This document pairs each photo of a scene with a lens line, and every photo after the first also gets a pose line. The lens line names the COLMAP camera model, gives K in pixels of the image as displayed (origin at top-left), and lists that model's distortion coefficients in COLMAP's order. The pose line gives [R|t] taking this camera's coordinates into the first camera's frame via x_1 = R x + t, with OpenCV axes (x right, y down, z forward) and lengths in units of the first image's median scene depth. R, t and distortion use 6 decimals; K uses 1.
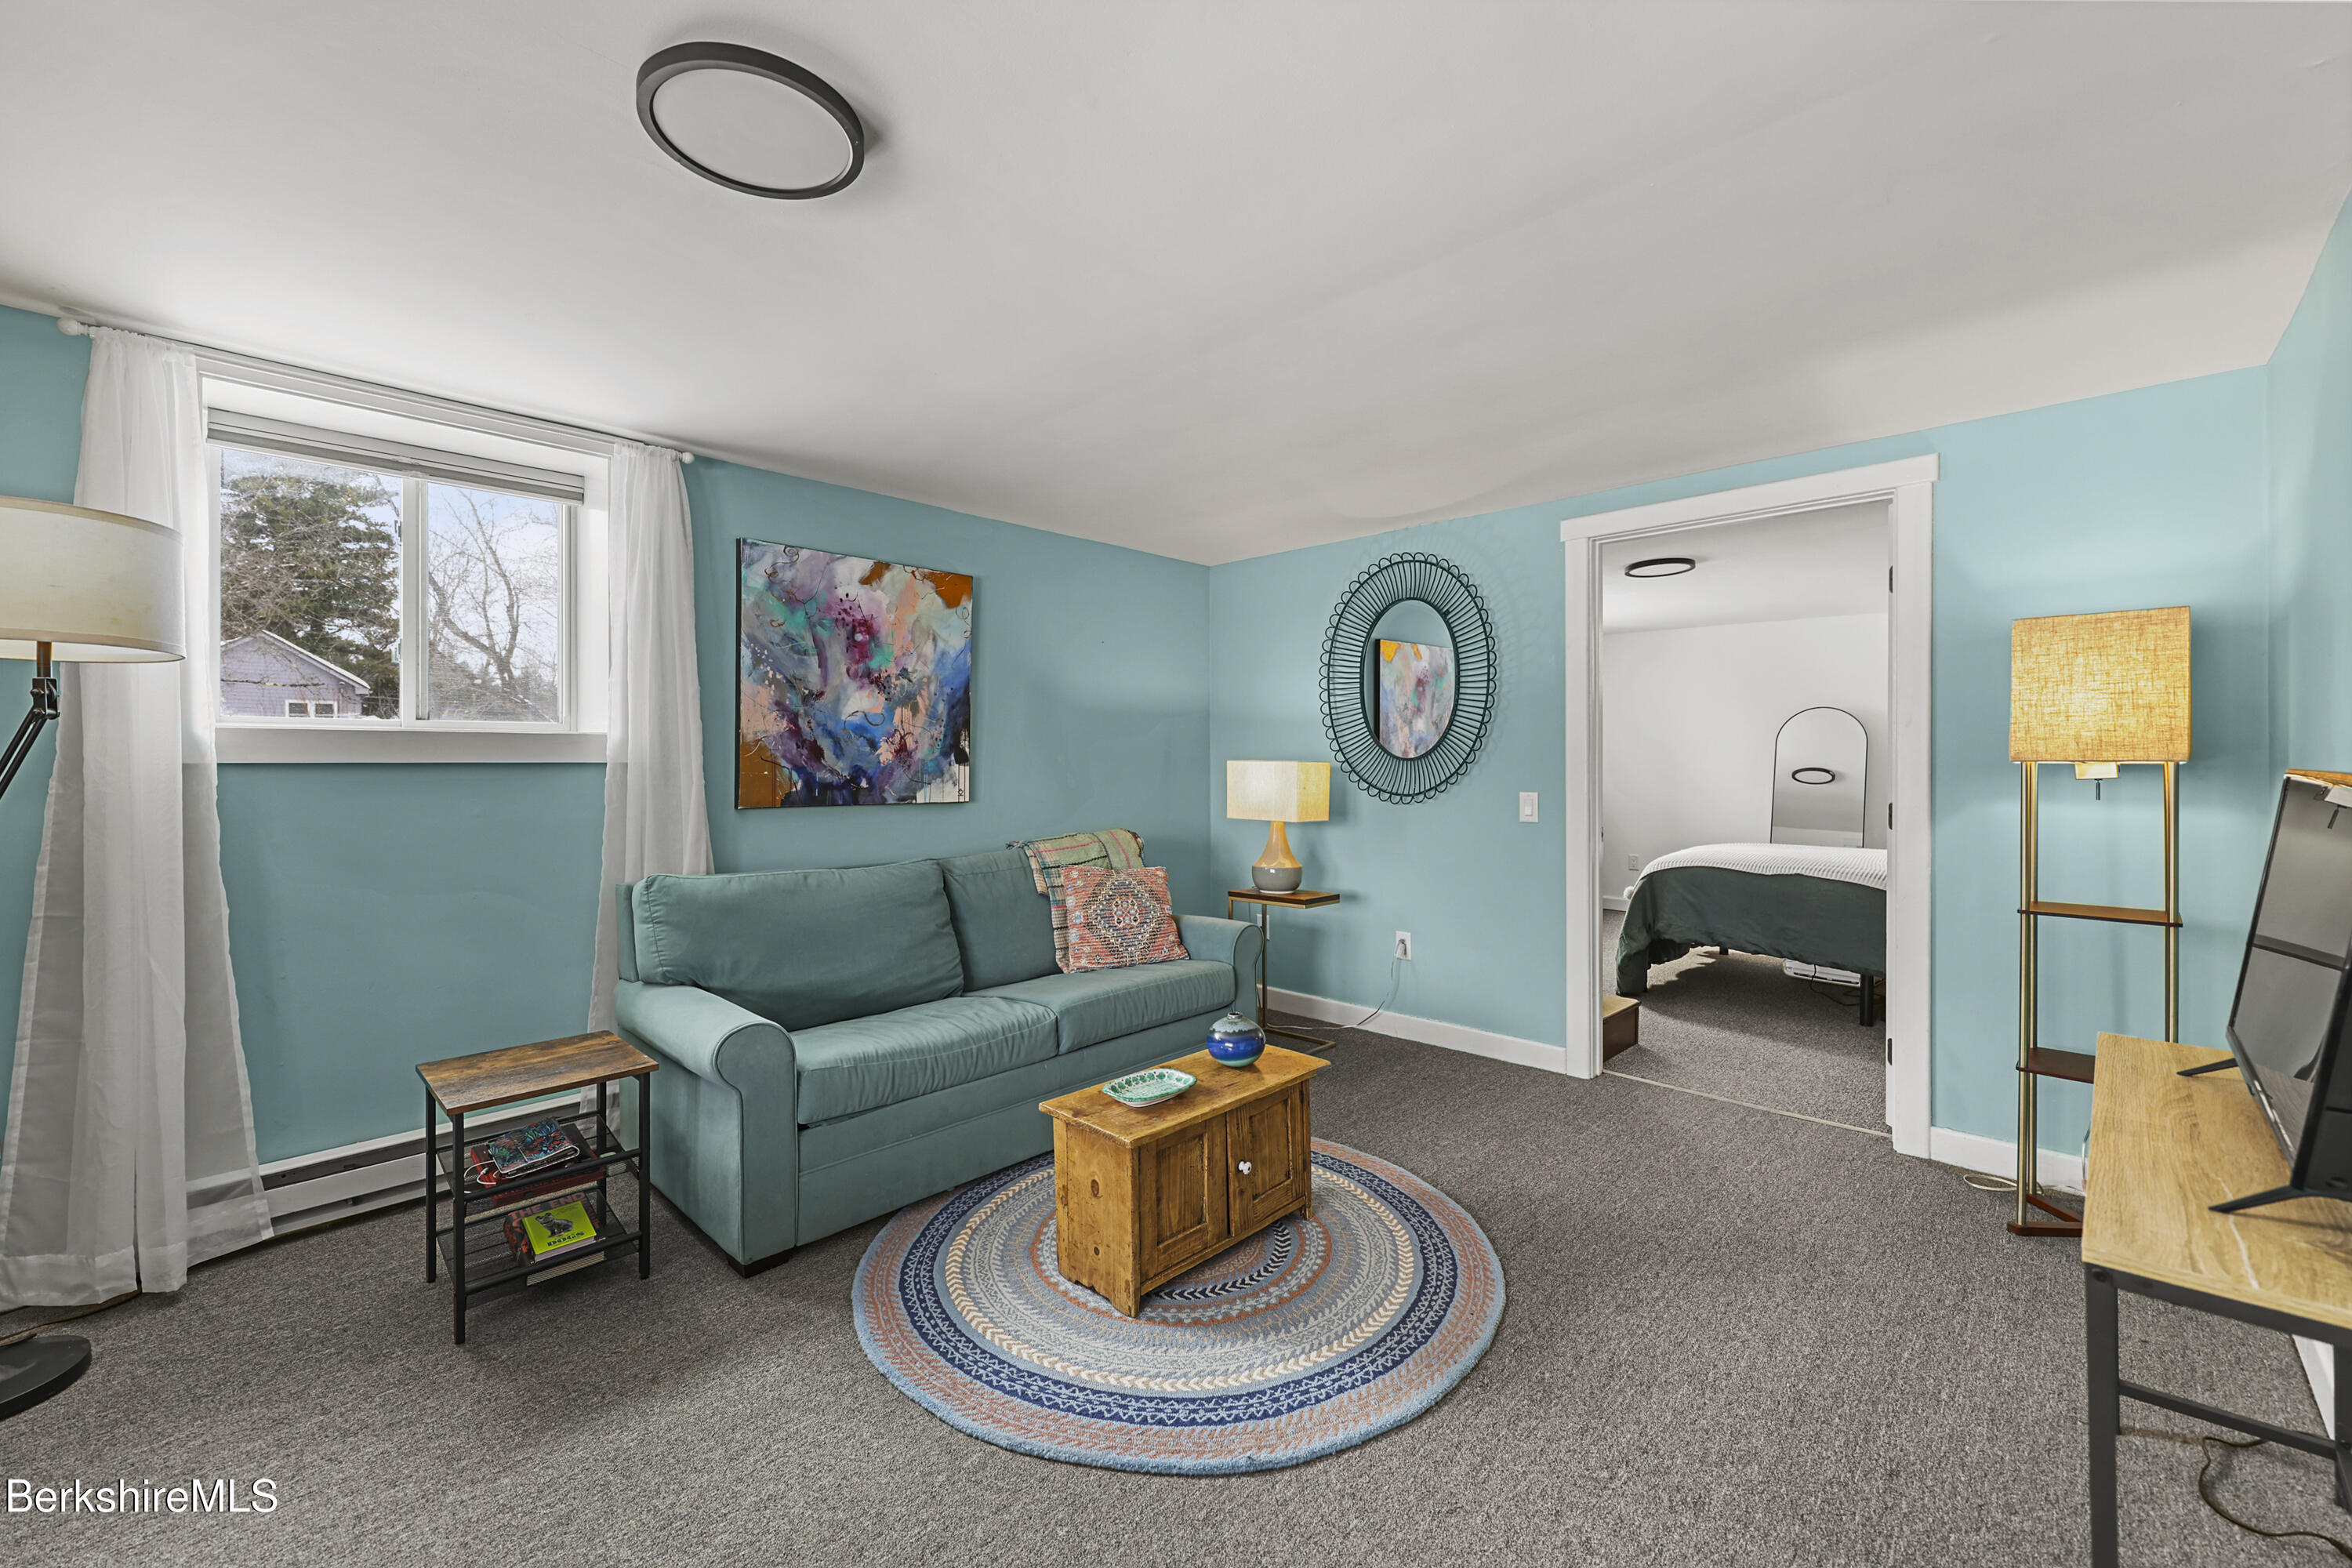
lens RADIAL K [[943.3, 0, 1176.0], [0, 943.3, 784.0], [0, 0, 1]] dist [-0.001009, -0.000308]
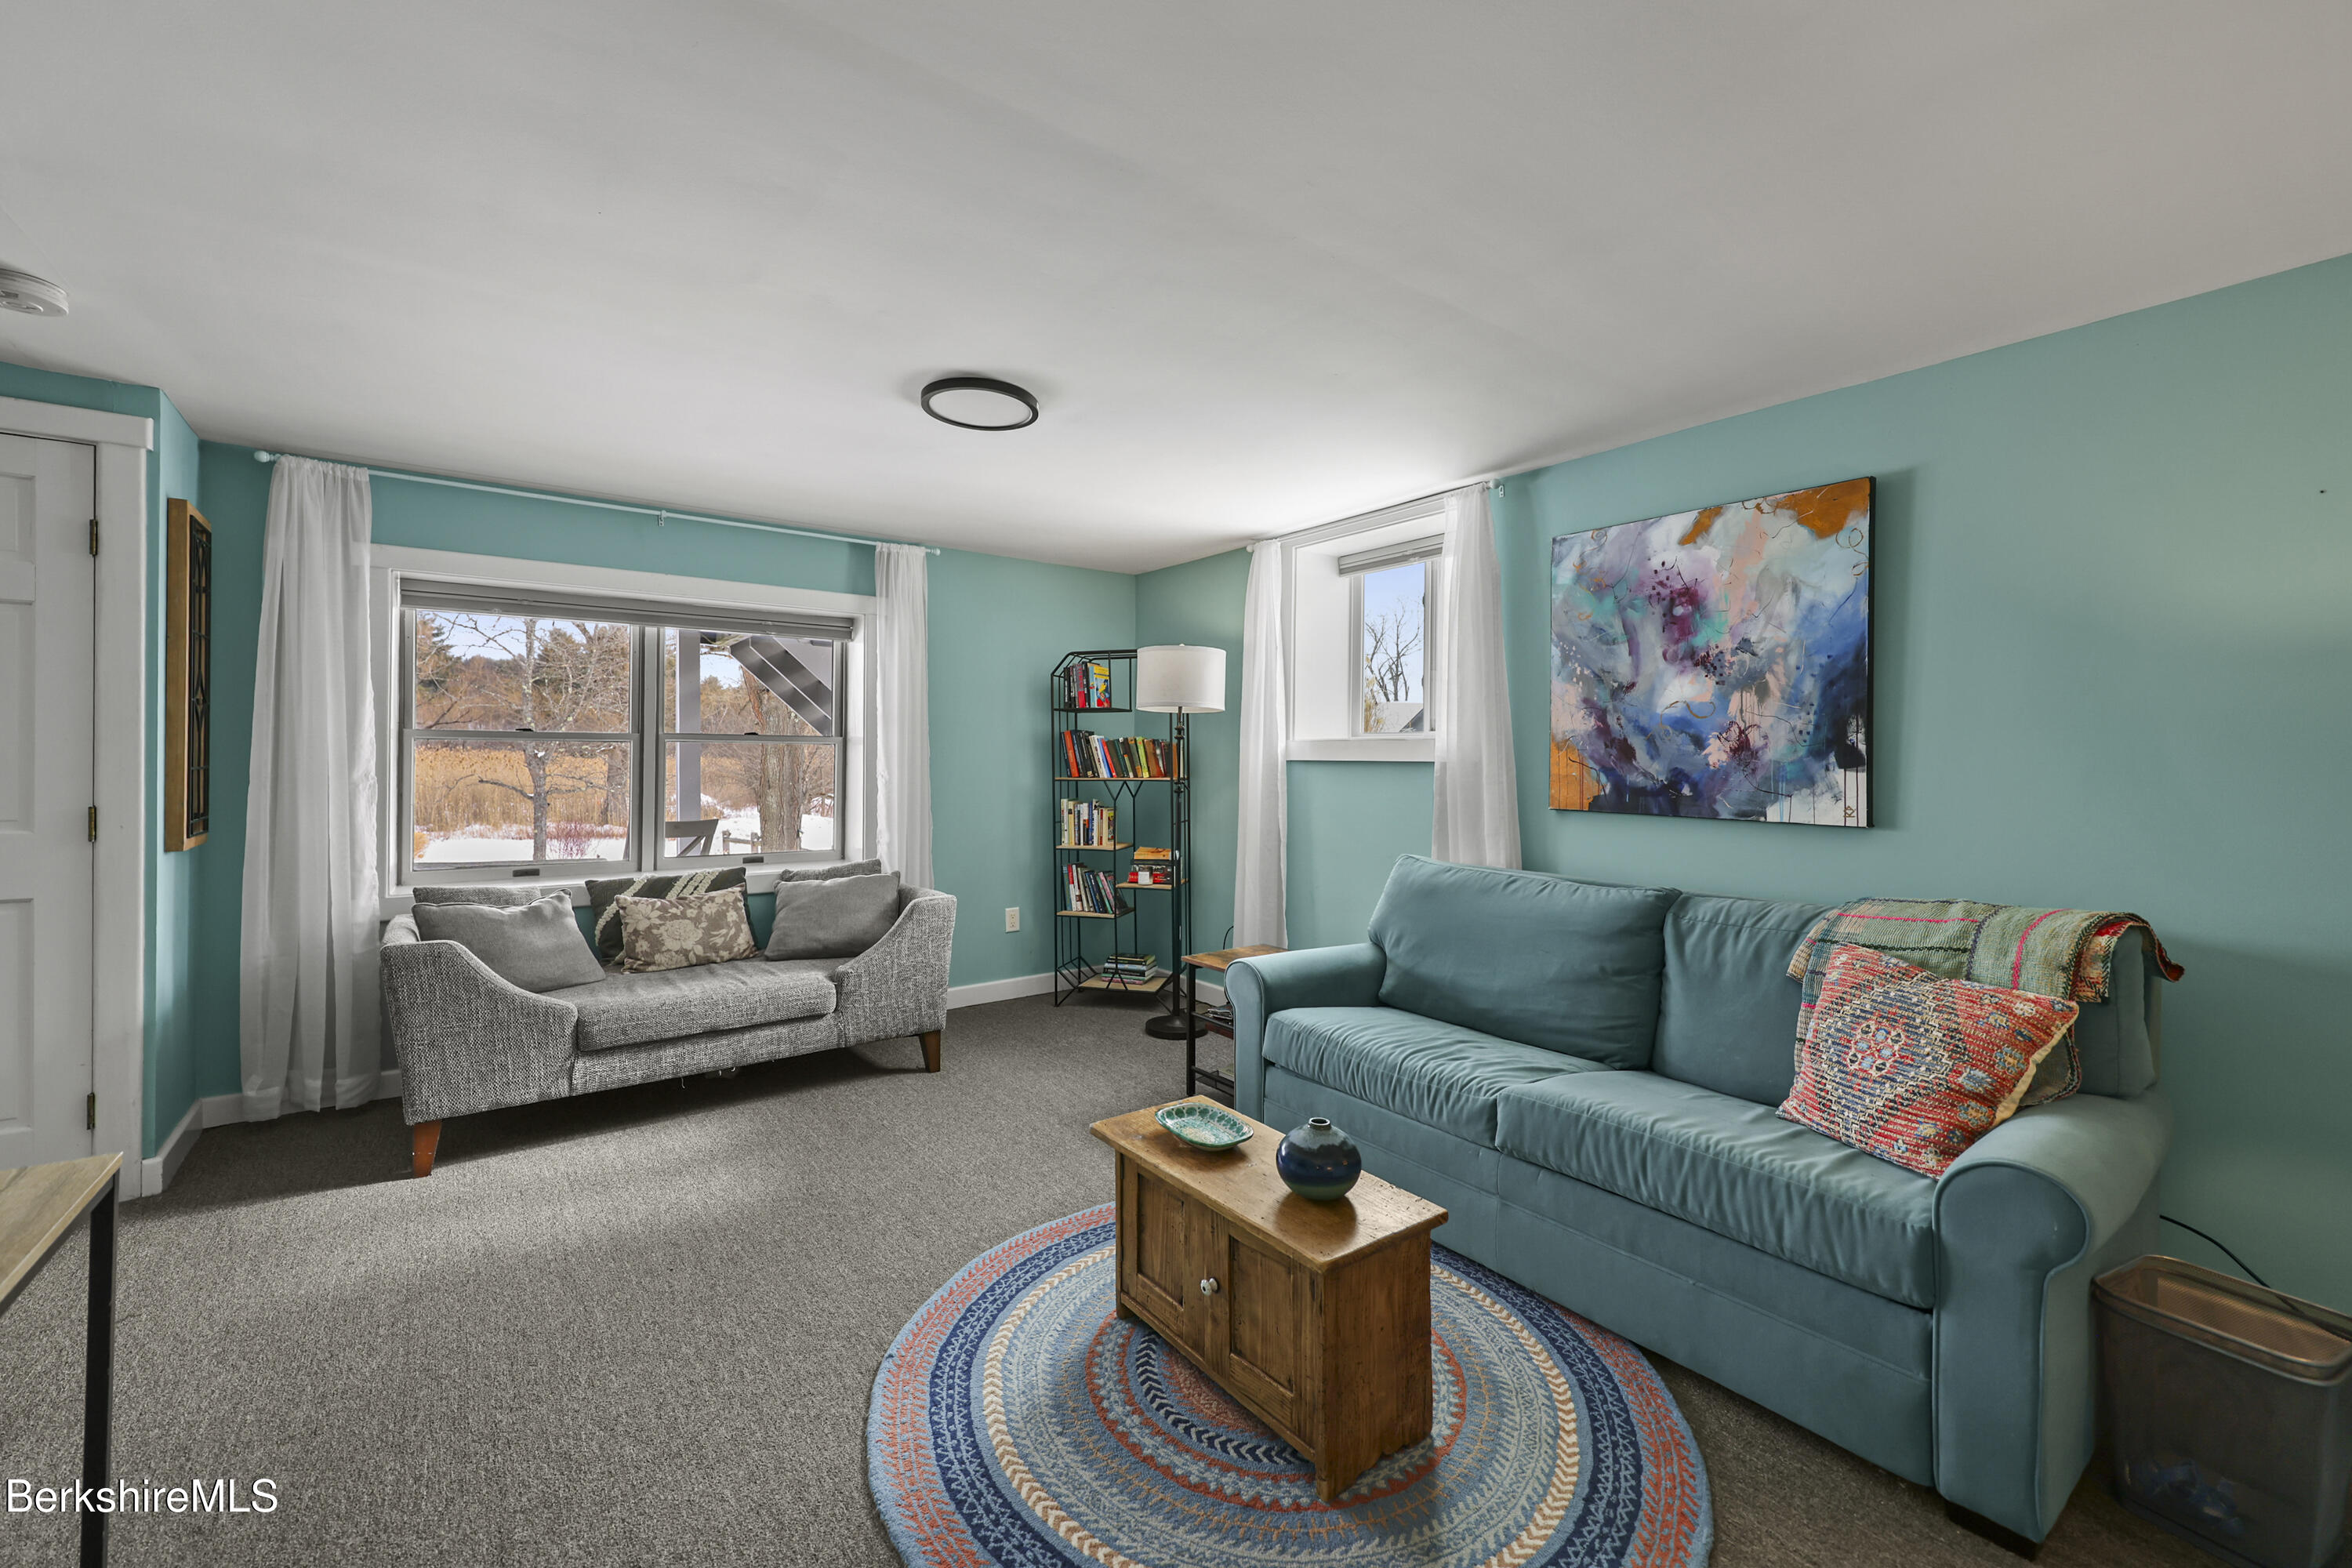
lens RADIAL K [[943.3, 0, 1176.0], [0, 943.3, 784.0], [0, 0, 1]] dist [-0.001009, -0.000308]
pose [[-0.149293, 0.027826, -0.988401, 0.536114], [-0.030718, 0.998991, 0.032764, -0.019309], [0.988316, 0.035253, -0.148288, 0.692938]]
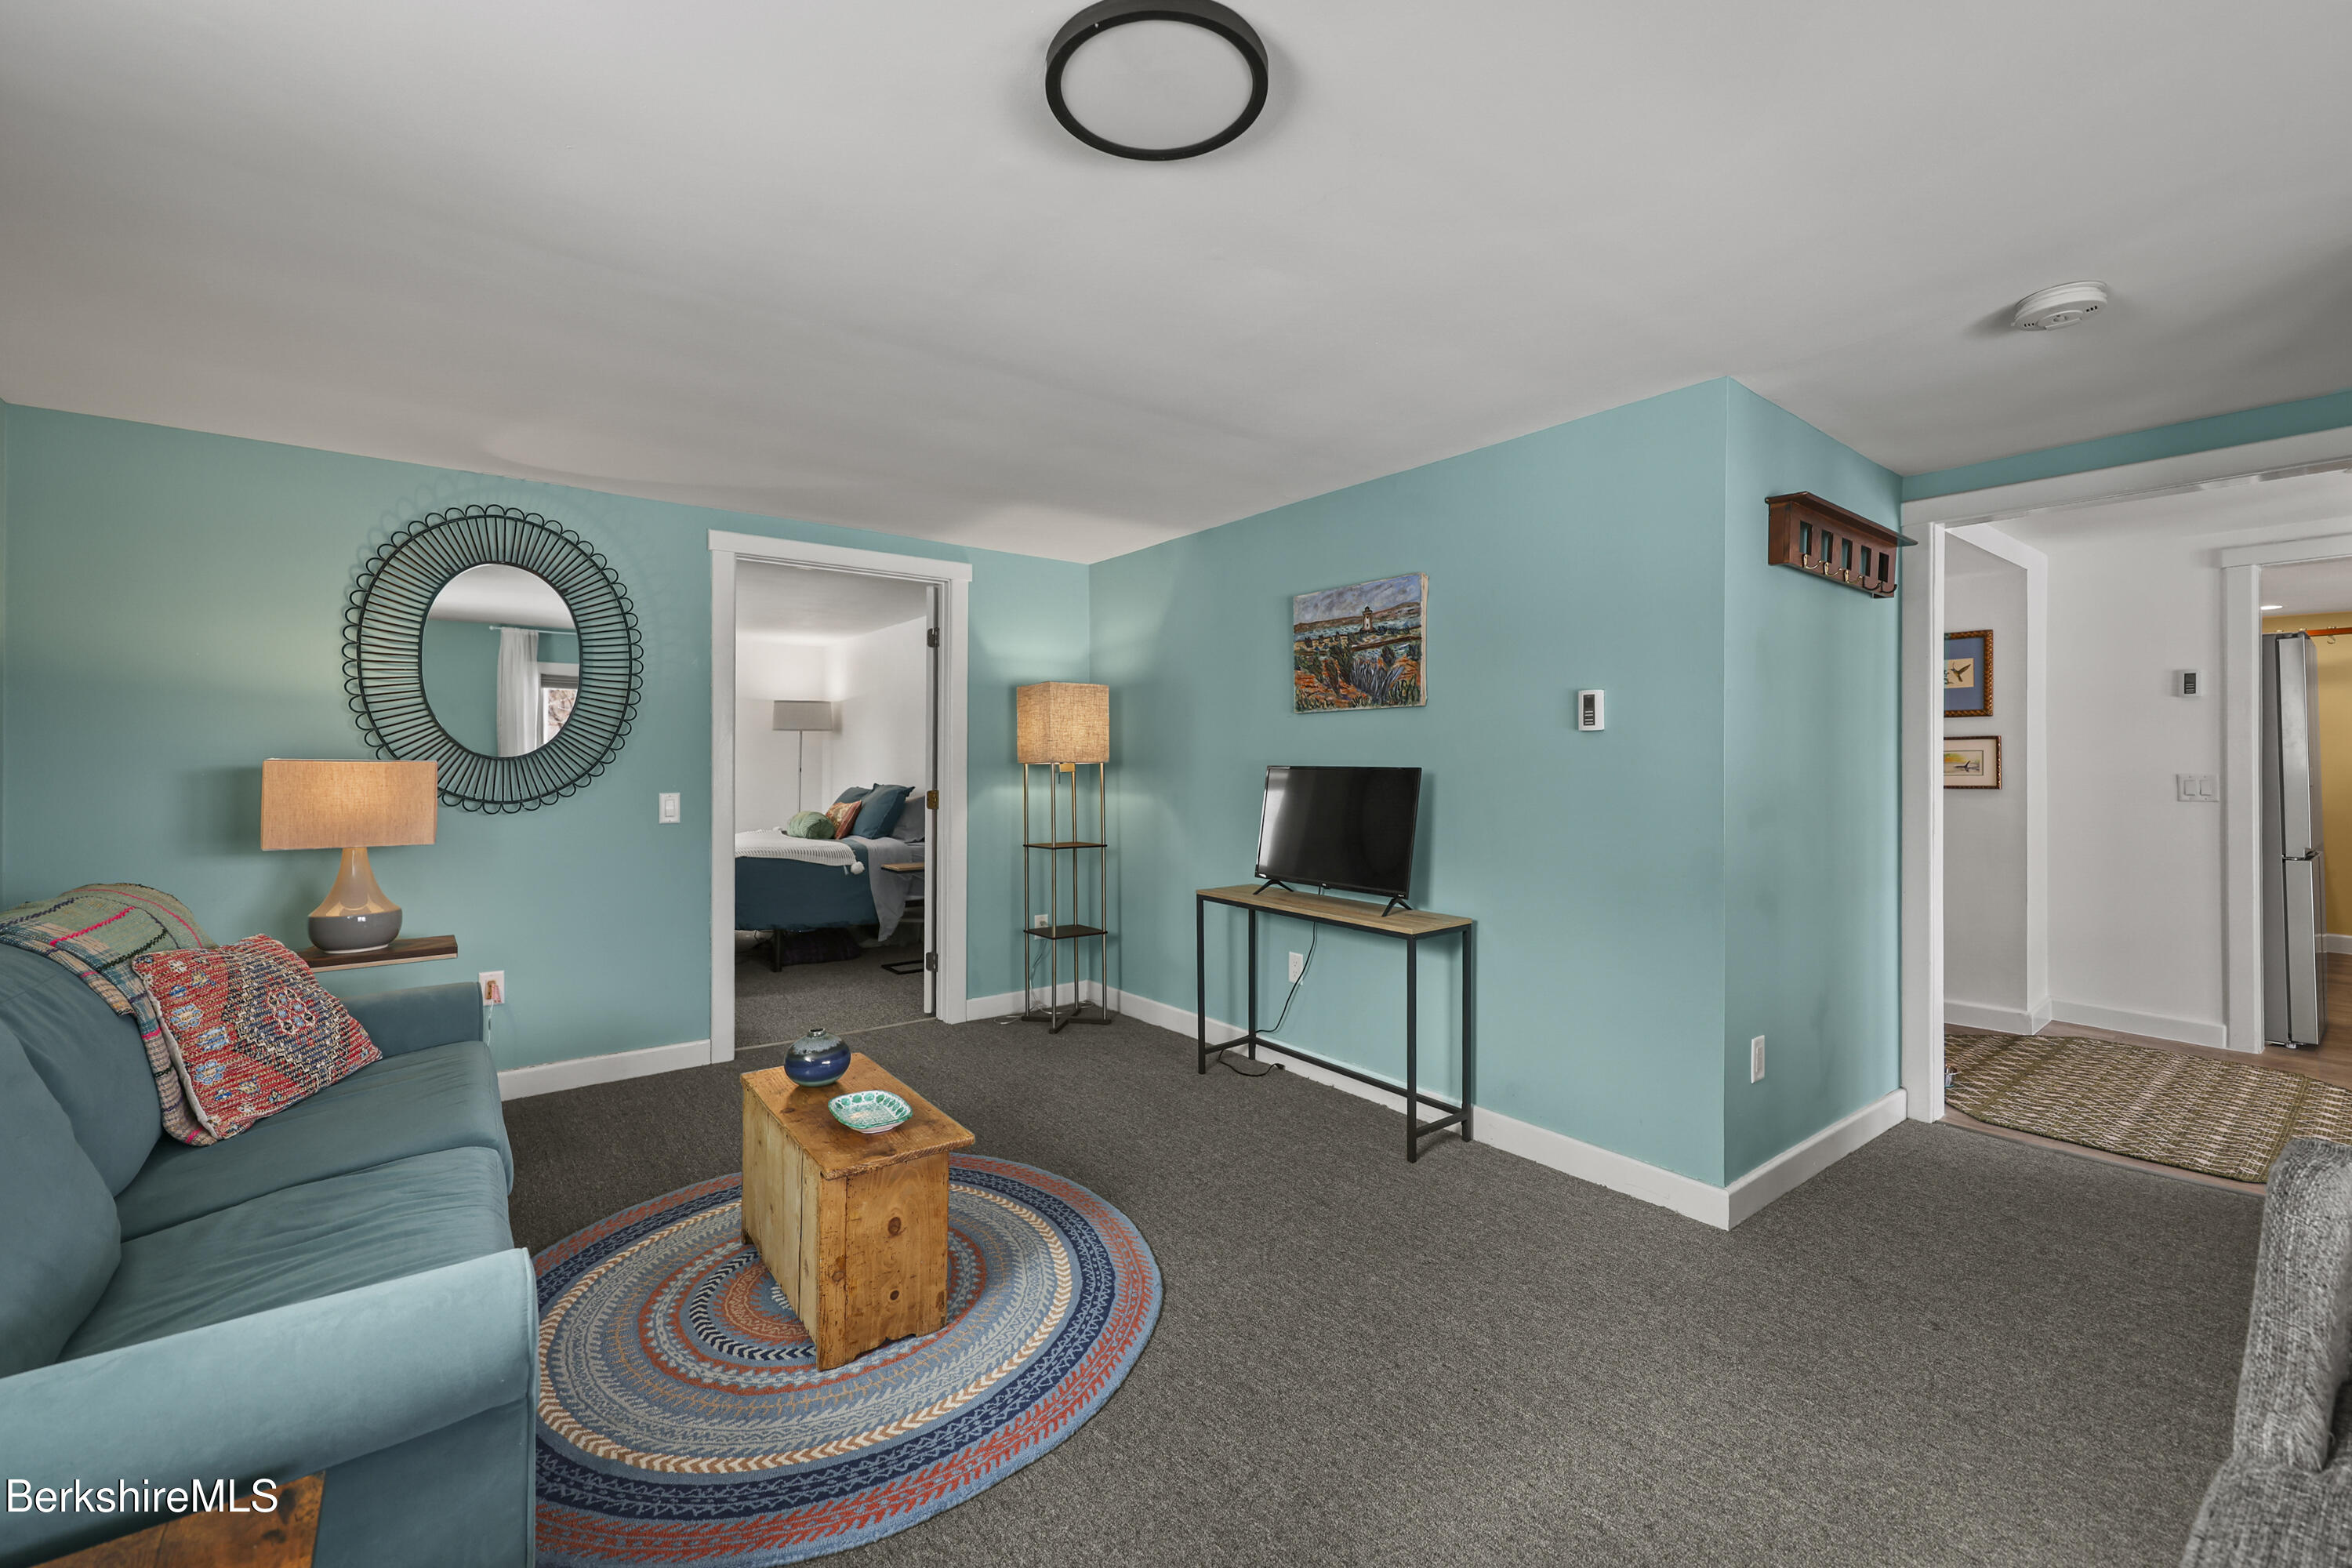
lens RADIAL K [[979.5, 0, 1163.9], [0, 979.5, 776.5], [0, 0, 1]] dist [-0.001199, -0.000177]
pose [[0.150800, -0.013191, 0.988476, -0.590802], [0.020924, 0.999730, 0.010149, -0.008241], [-0.988343, 0.019152, 0.151035, 0.354151]]
